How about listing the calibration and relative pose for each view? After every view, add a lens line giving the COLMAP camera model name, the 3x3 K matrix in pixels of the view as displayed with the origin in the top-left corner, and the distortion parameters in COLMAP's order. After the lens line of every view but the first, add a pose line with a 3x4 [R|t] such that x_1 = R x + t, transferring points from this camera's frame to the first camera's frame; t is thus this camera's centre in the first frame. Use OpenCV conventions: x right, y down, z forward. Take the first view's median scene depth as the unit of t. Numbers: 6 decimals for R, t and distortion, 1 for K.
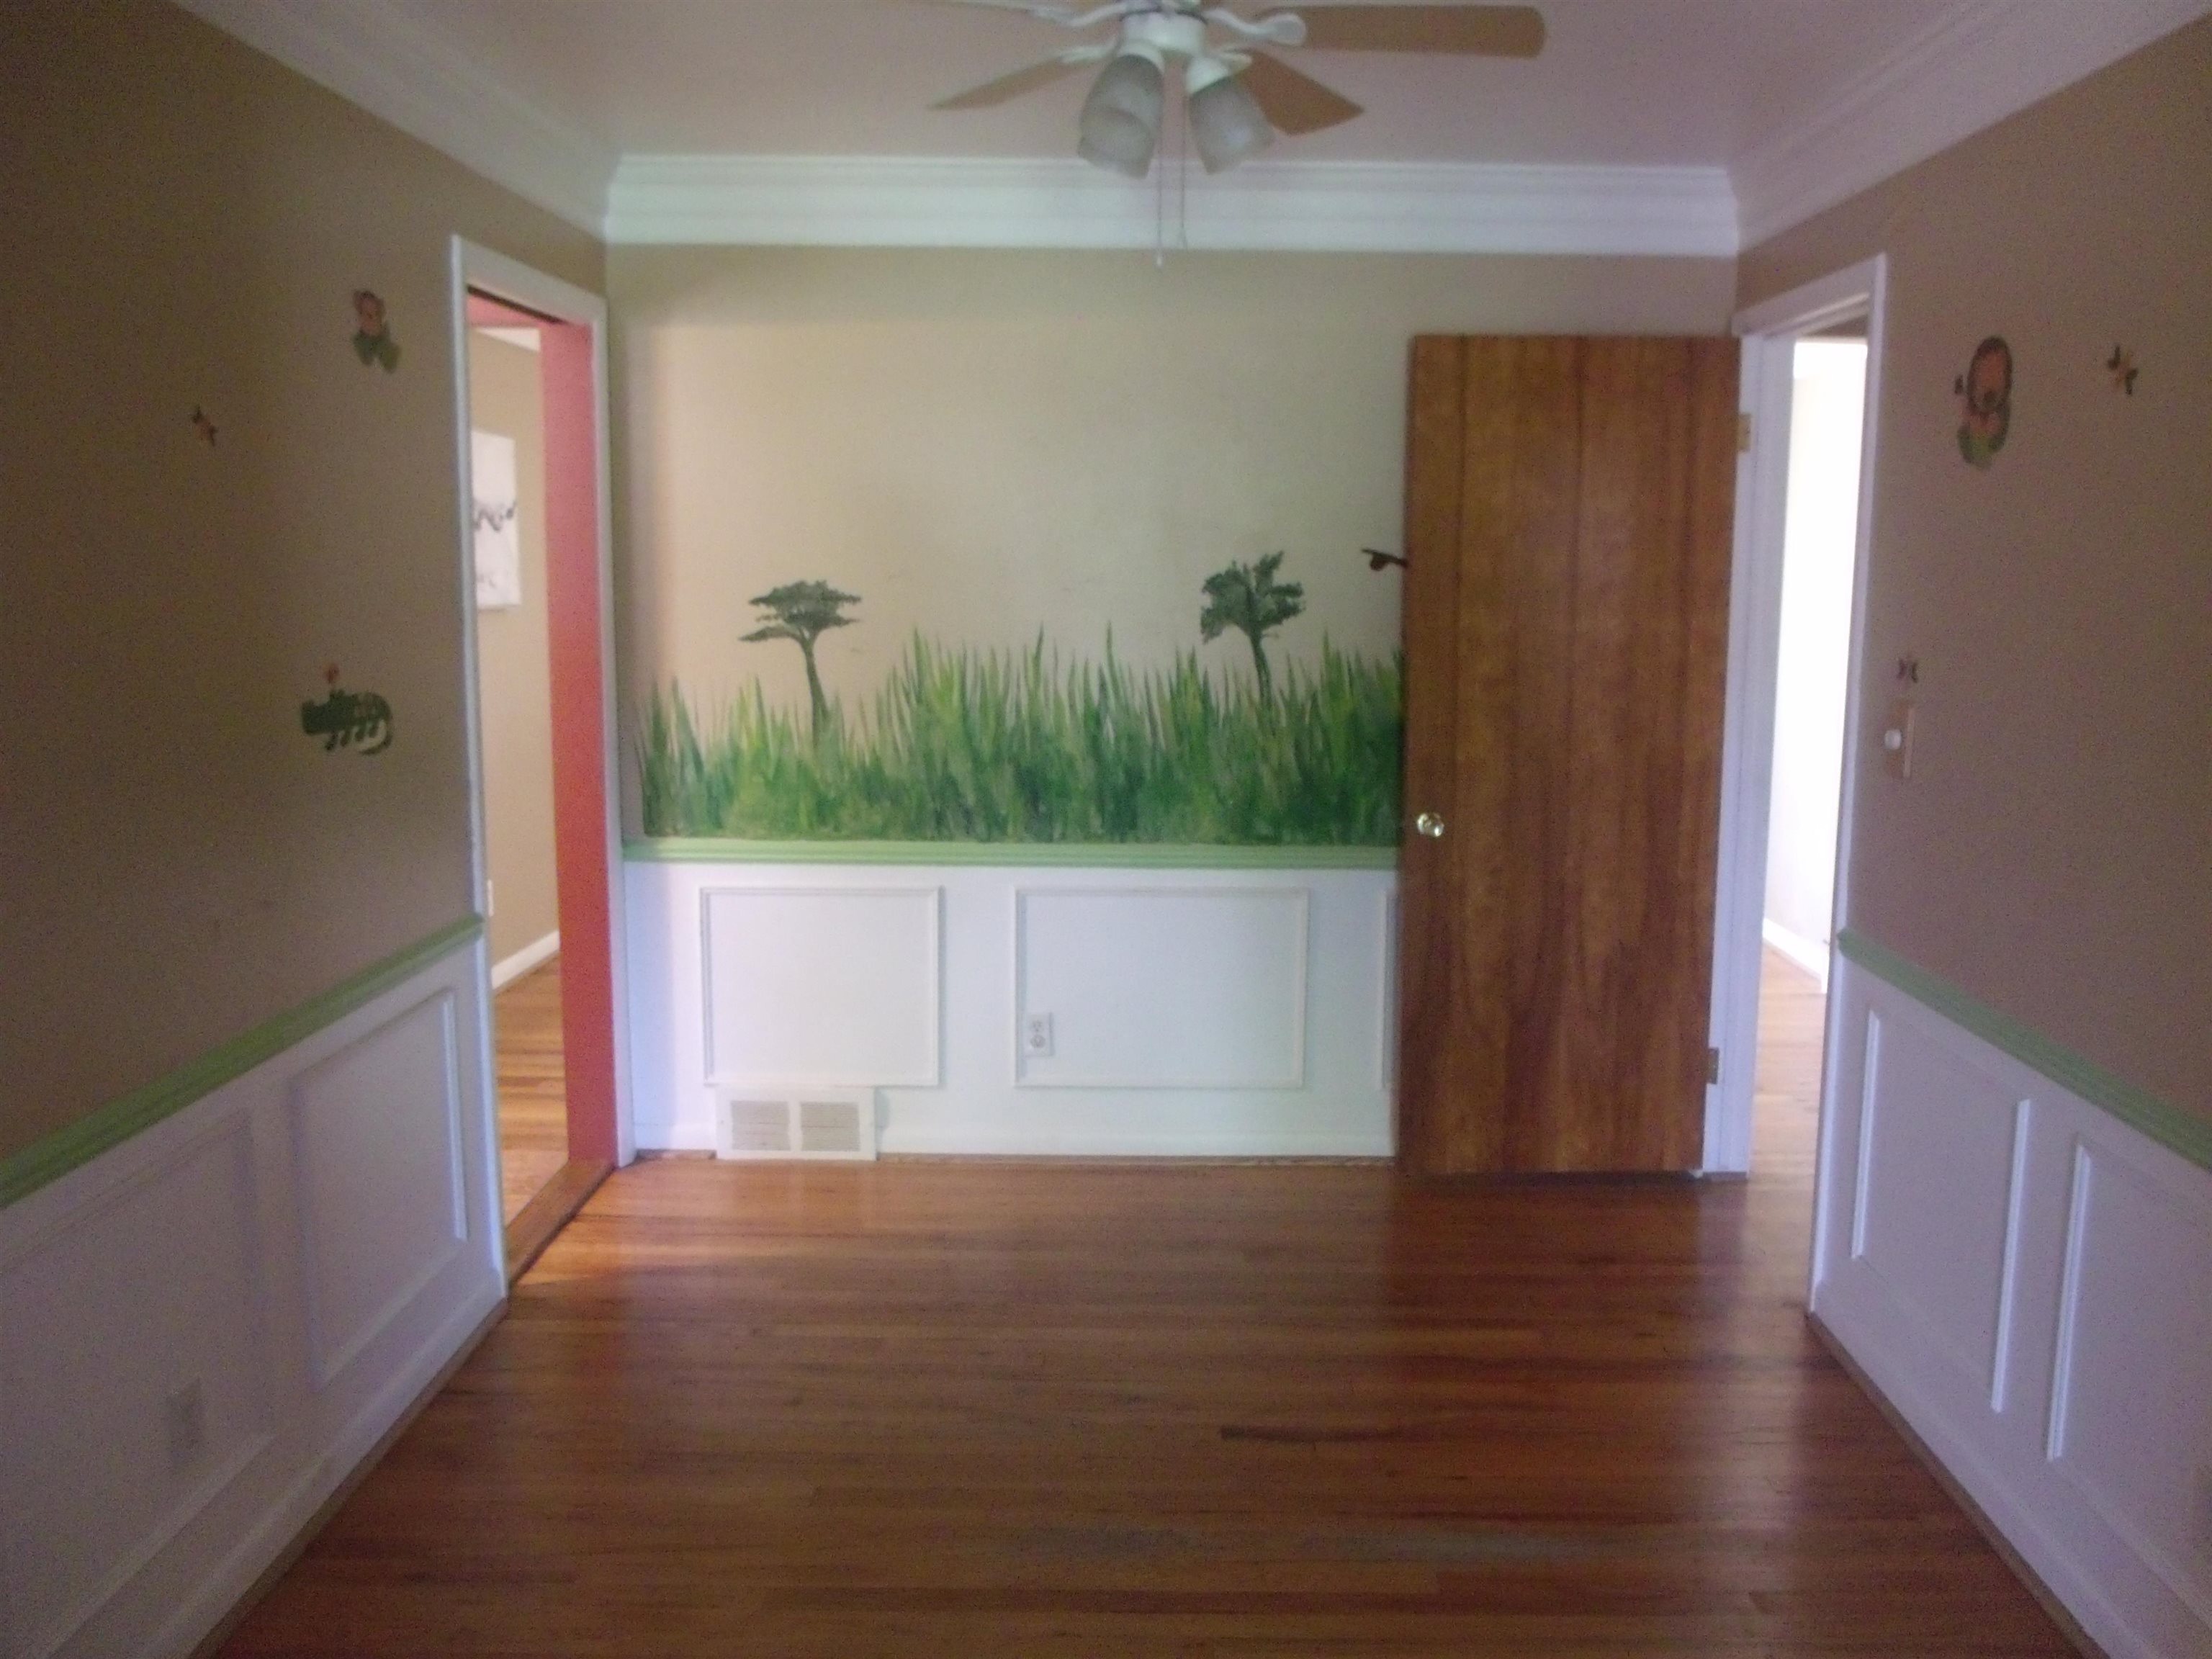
lens RADIAL K [[1781.9, 0, 1114.8], [0, 1781.9, 818.5], [0, 0, 1]] dist [-0.025239, -0.003502]
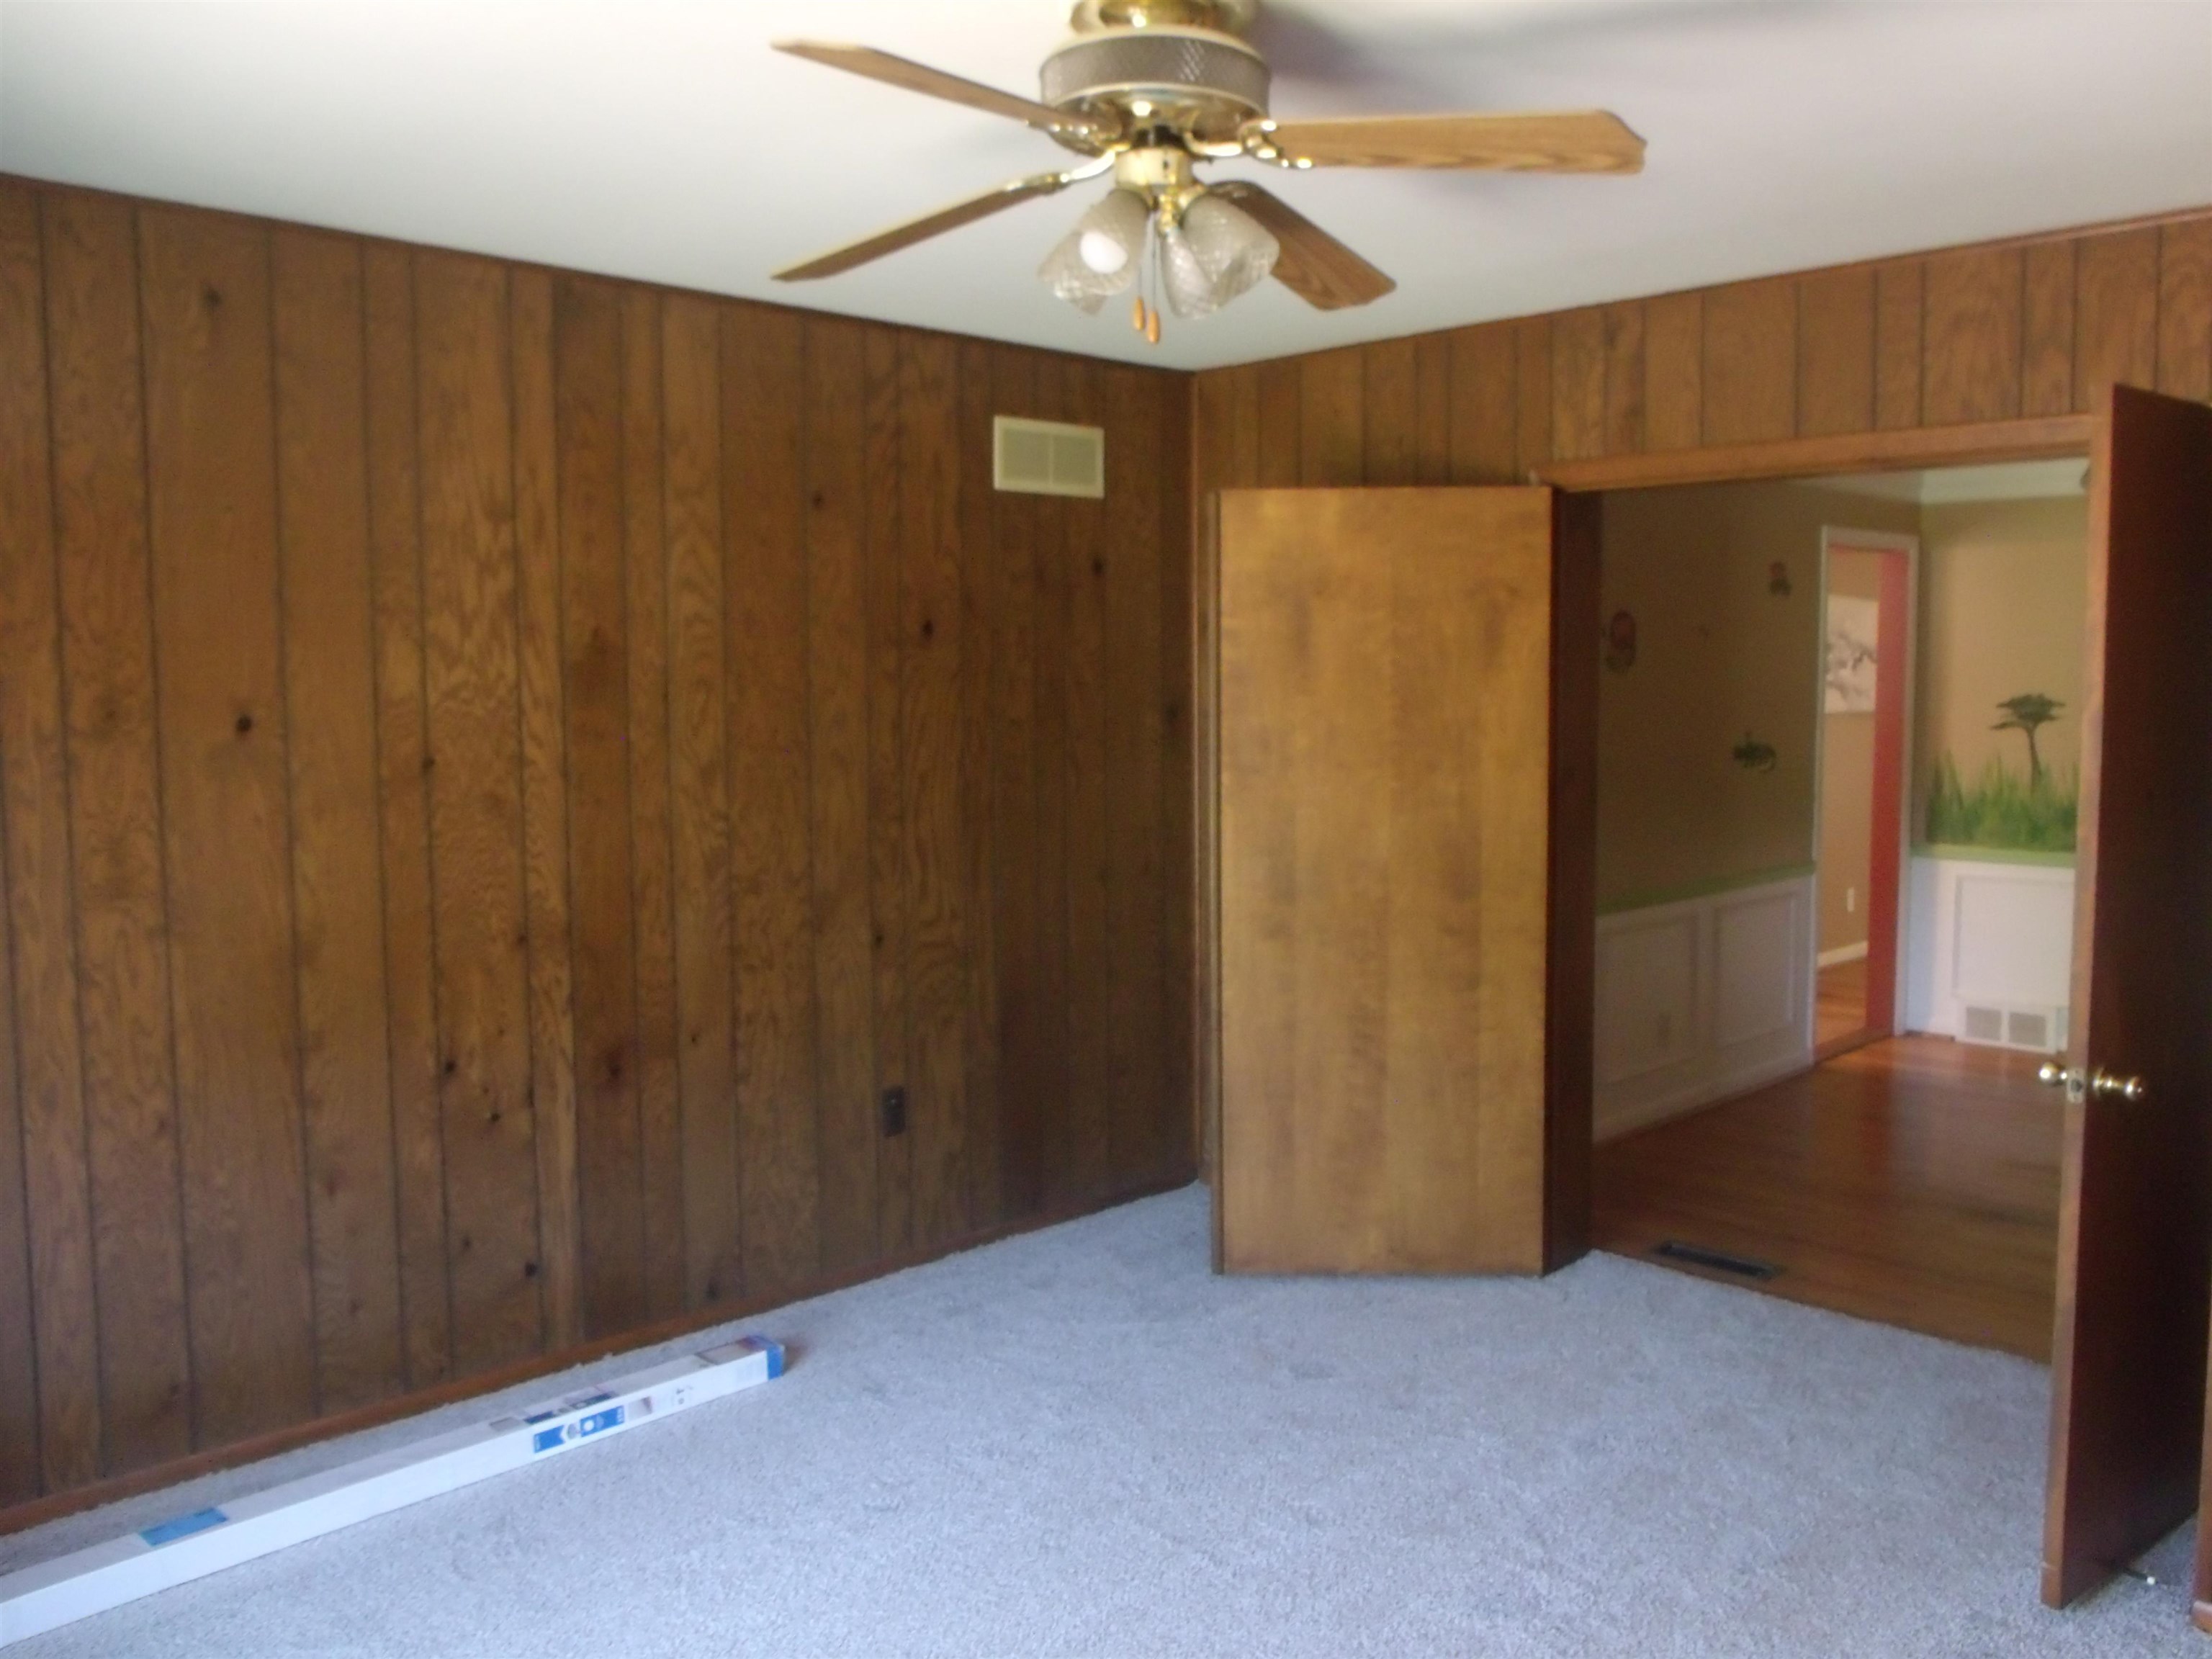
lens RADIAL K [[1781.9, 0, 1114.6], [0, 1781.9, 826.7], [0, 0, 1]] dist [-0.025239, -0.003502]
pose [[0.716047, 0.051337, -0.696161, 0.368781], [-0.092868, 0.995433, -0.022114, 0.106503], [0.691847, 0.080486, 0.717545, -0.770374]]
